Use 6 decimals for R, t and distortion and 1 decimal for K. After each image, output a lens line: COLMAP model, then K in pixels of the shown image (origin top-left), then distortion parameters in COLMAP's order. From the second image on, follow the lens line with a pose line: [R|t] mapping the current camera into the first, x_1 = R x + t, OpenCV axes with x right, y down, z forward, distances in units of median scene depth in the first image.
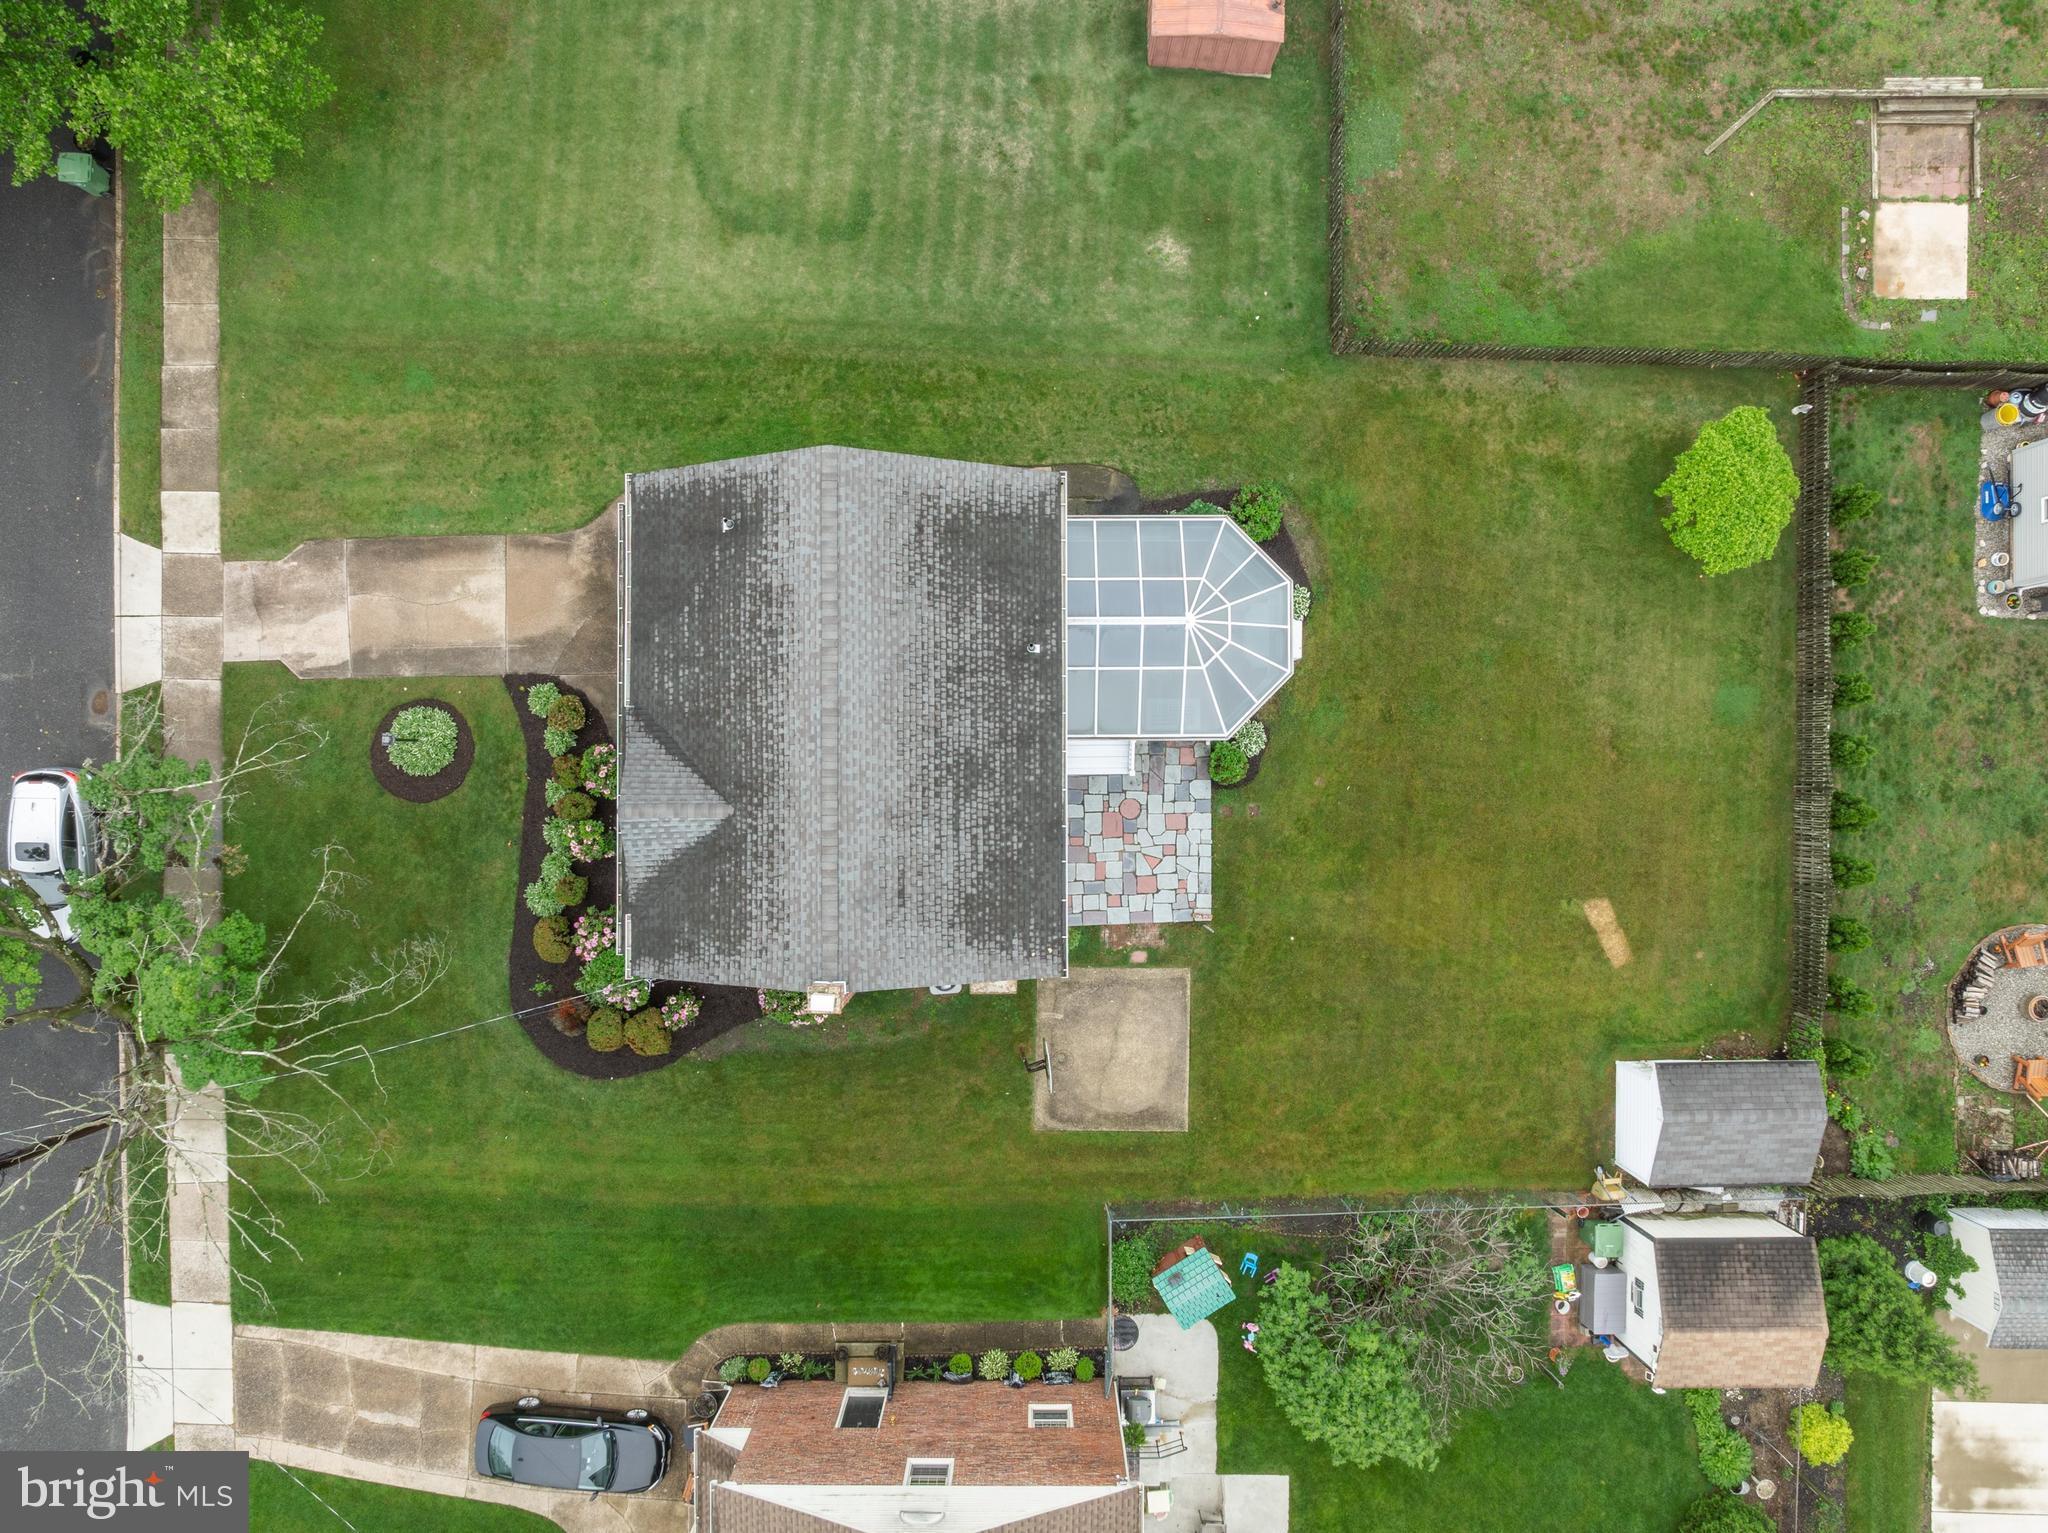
lens RADIAL K [[1444.7, 0, 1035.4], [0, 1444.7, 769.4], [0, 0, 1]] dist [-0.050707, 0.016714]
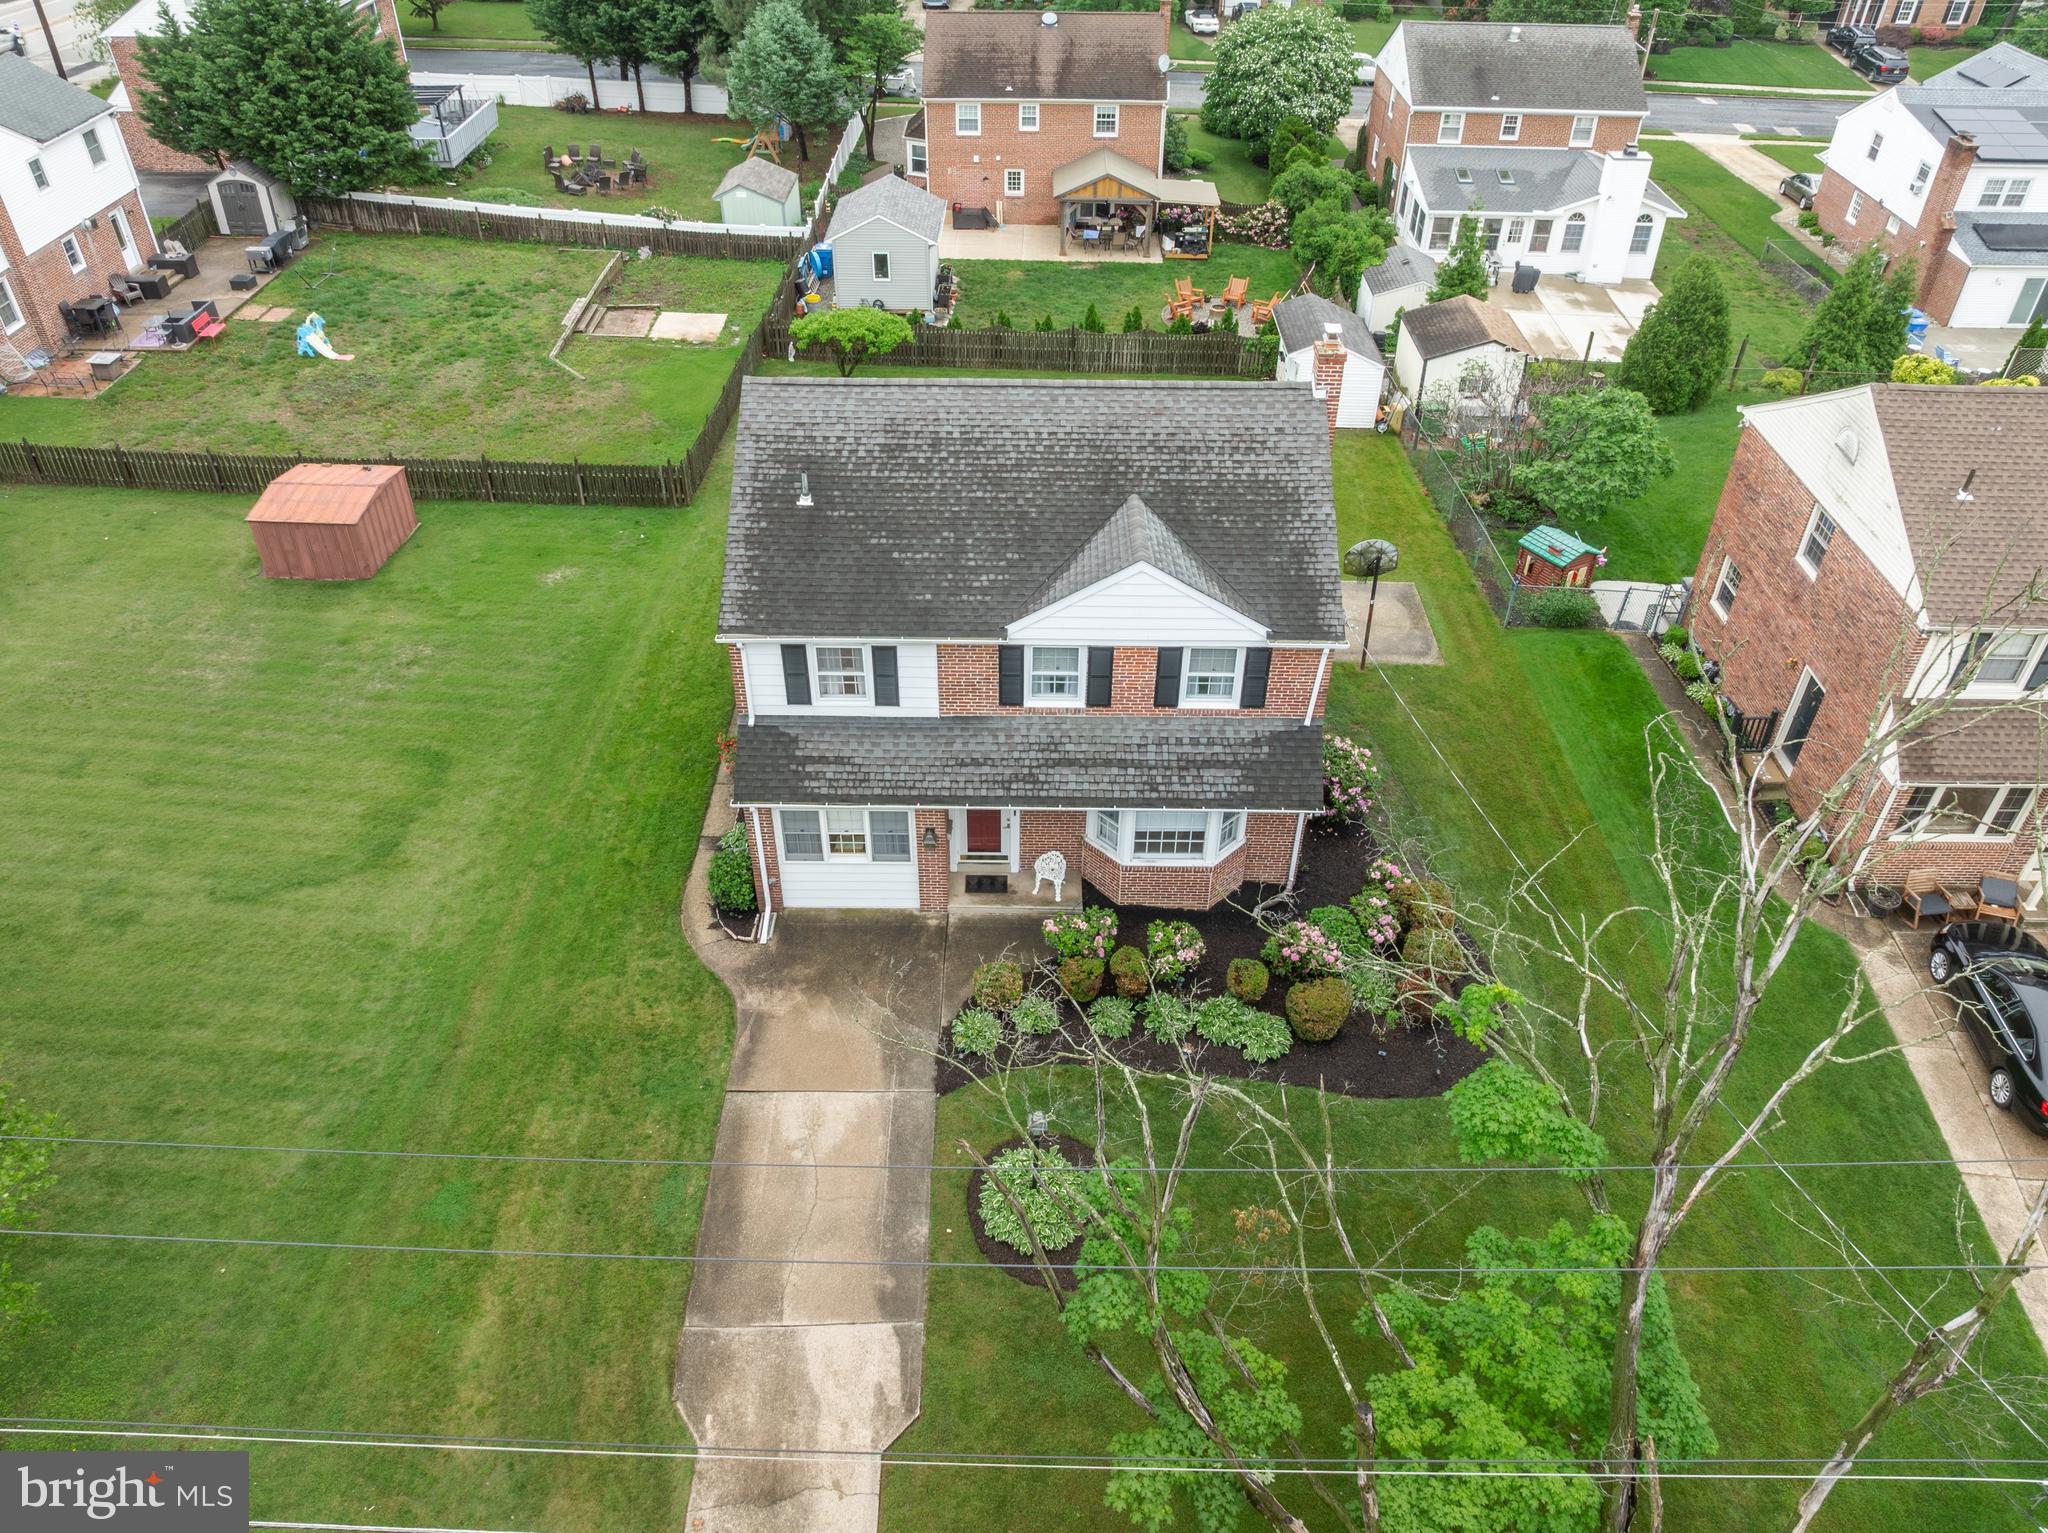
lens RADIAL K [[1444.7, 0, 1022.7], [0, 1444.7, 766.0], [0, 0, 1]] dist [-0.050707, 0.016714]
pose [[0.011142, -0.628744, 0.777532, -0.788803], [0.999799, 0.019953, 0.001807, -0.029629], [-0.016650, 0.777356, 0.628841, 0.458189]]
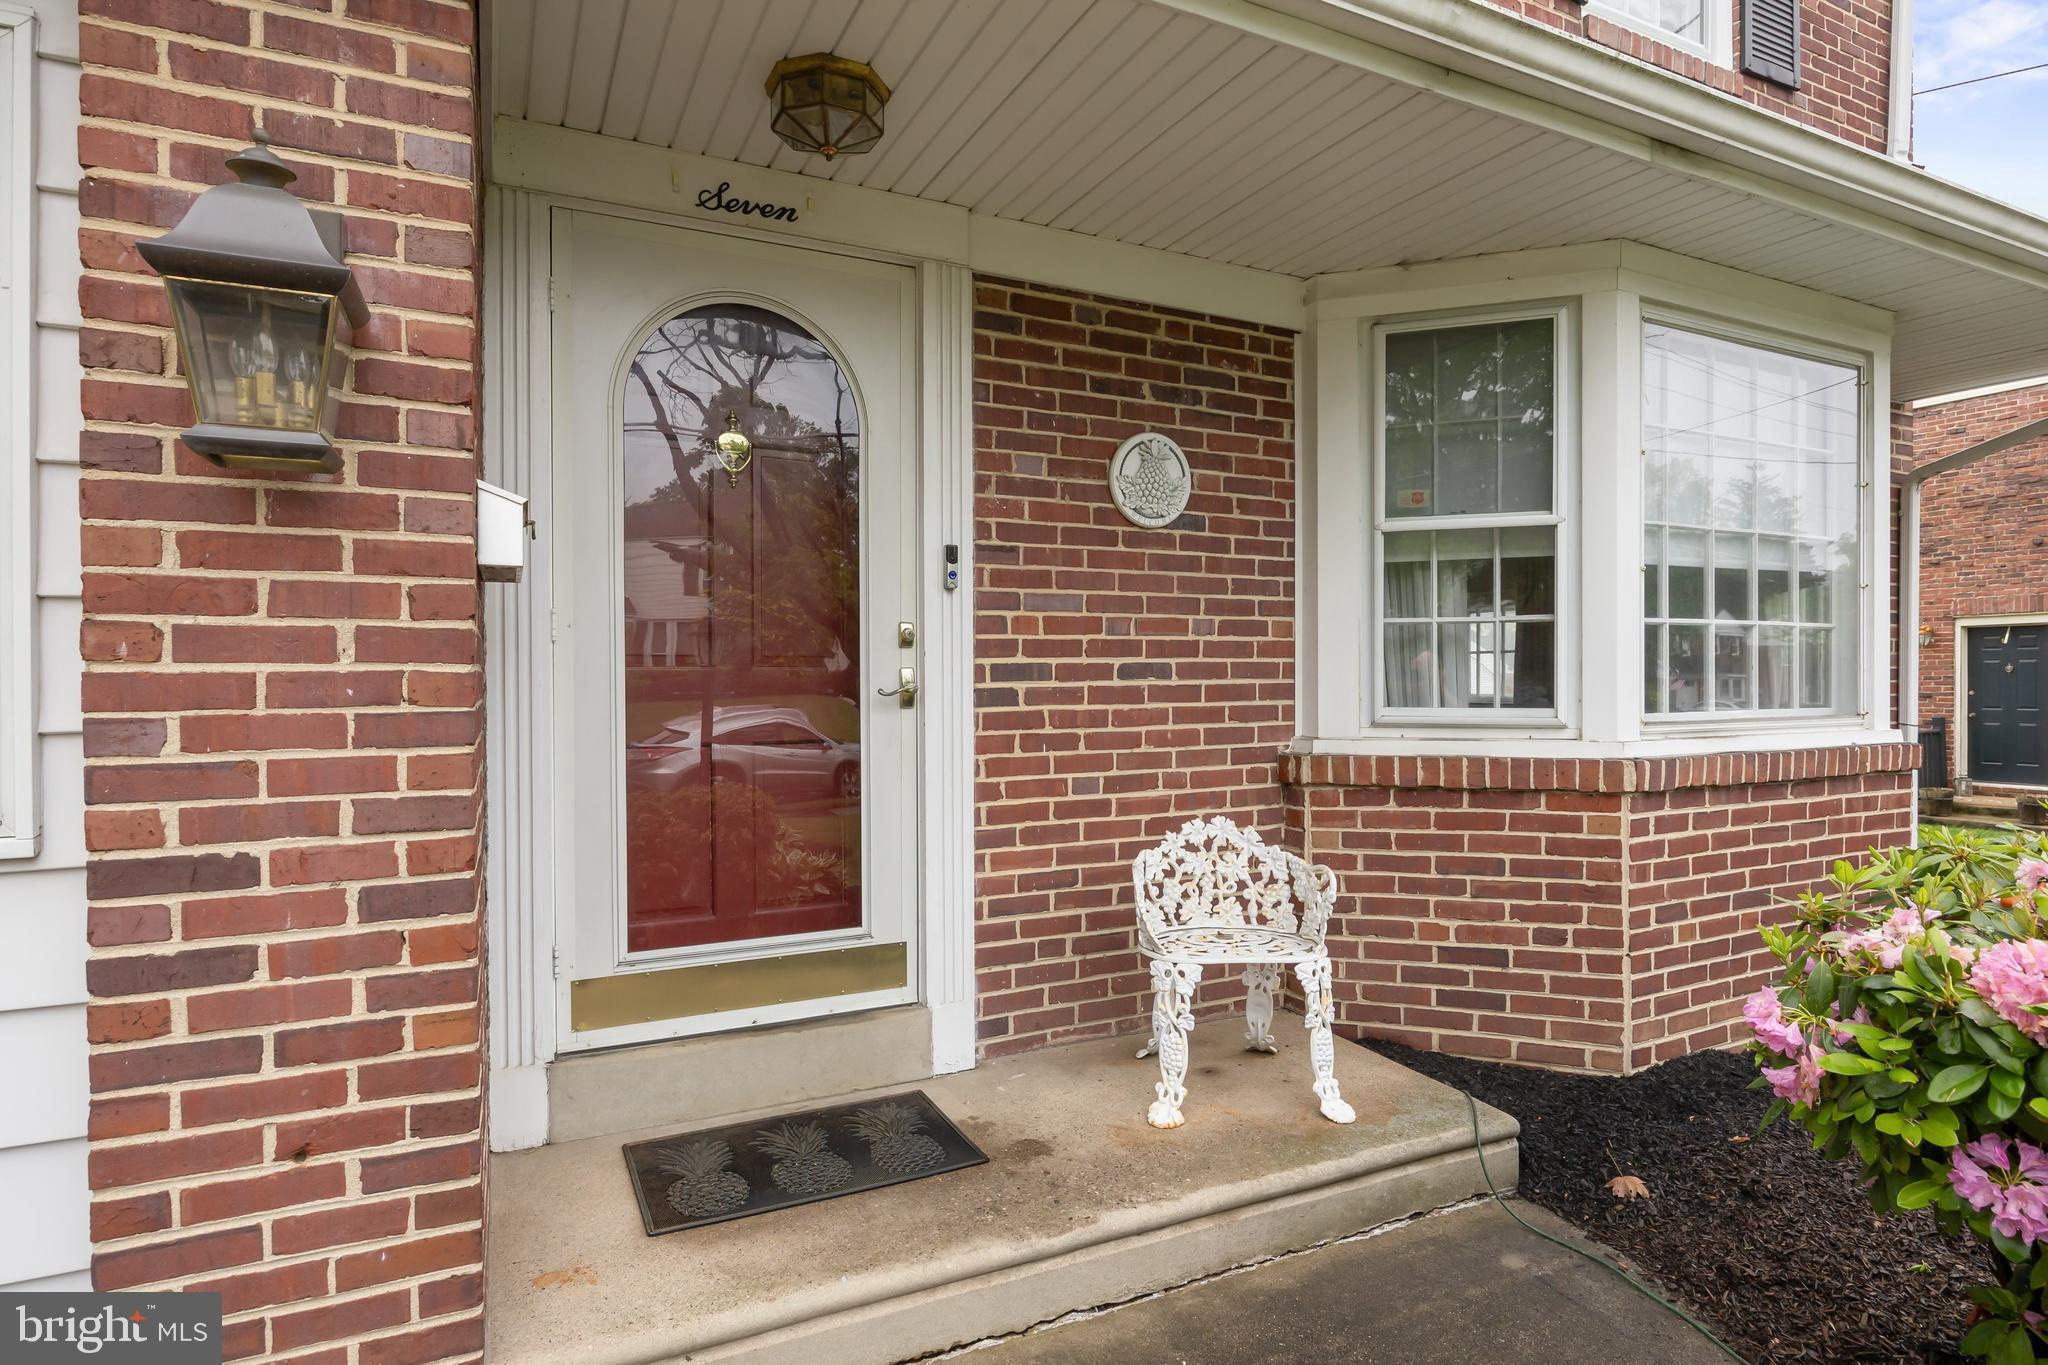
lens RADIAL K [[1022.7, 0, 1027.3], [0, 1022.7, 700.1], [0, 0, 1]] dist [-0.007595, 0.002854]
pose [[-0.441622, 0.008691, 0.897159, -0.303632], [0.897099, 0.019349, 0.441405, -0.063938], [-0.013523, 0.999775, -0.016341, 0.957490]]
